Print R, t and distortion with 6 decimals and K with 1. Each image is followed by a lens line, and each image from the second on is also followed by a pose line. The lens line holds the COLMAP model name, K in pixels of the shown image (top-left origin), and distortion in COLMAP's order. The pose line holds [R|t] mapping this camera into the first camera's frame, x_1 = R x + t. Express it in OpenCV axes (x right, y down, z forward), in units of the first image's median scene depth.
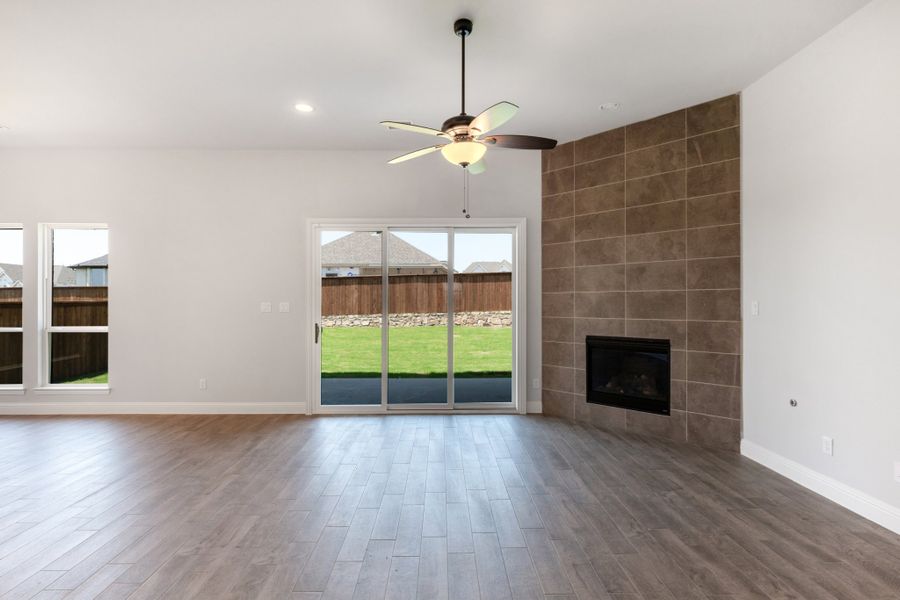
lens RADIAL K [[431.7, 0, 443.9], [0, 431.7, 299.3], [0, 0, 1]] dist [-0.001363, -0.000977]
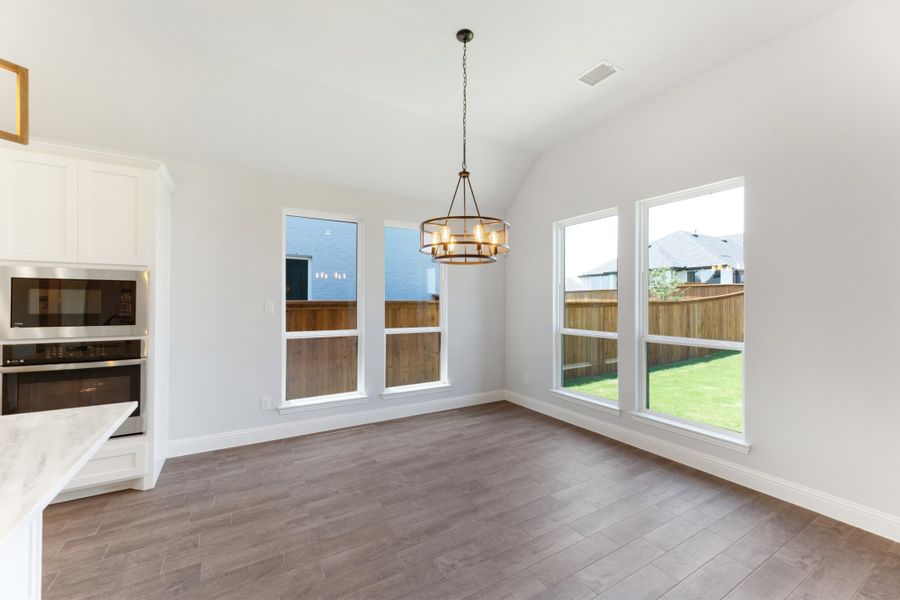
lens RADIAL K [[348.8, 0, 443.9], [0, 348.8, 301.7], [0, 0, 1]] dist [-0.002205, -0.000002]
pose [[0.505471, 0.006431, -0.862820, -0.511754], [-0.005371, 0.999976, 0.004307, 0.005026], [0.862827, 0.002457, 0.505493, 0.342019]]
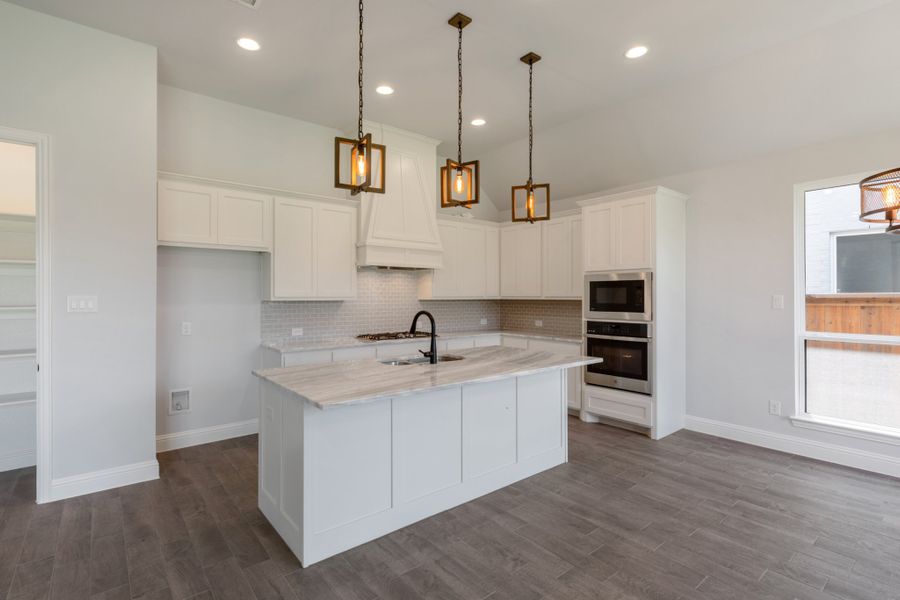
lens RADIAL K [[431.7, 0, 452.8], [0, 431.7, 294.6], [0, 0, 1]] dist [-0.001363, -0.000977]
pose [[-0.783765, 0.003324, -0.621048, -0.380014], [0.009986, 0.999924, -0.007252, 0.009791], [0.620977, -0.011885, -0.783739, 0.594251]]
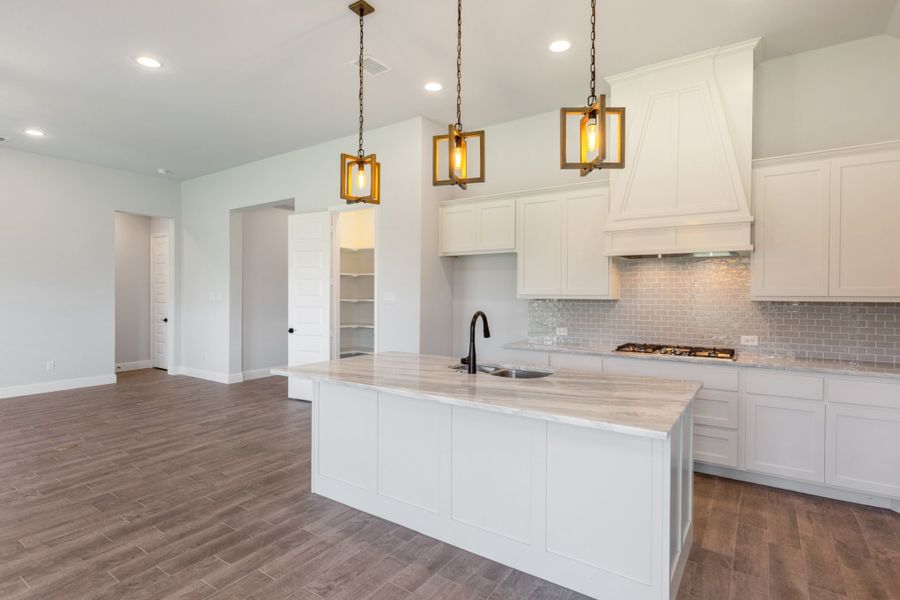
lens RADIAL K [[456.8, 0, 441.0], [0, 456.8, 294.2], [0, 0, 1]] dist [-0.000004, -0.002056]
pose [[-0.810686, 0.002579, 0.585475, -0.945797], [-0.003512, 0.999951, -0.009267, 0.012166], [-0.585470, -0.009569, -0.810637, 0.570475]]
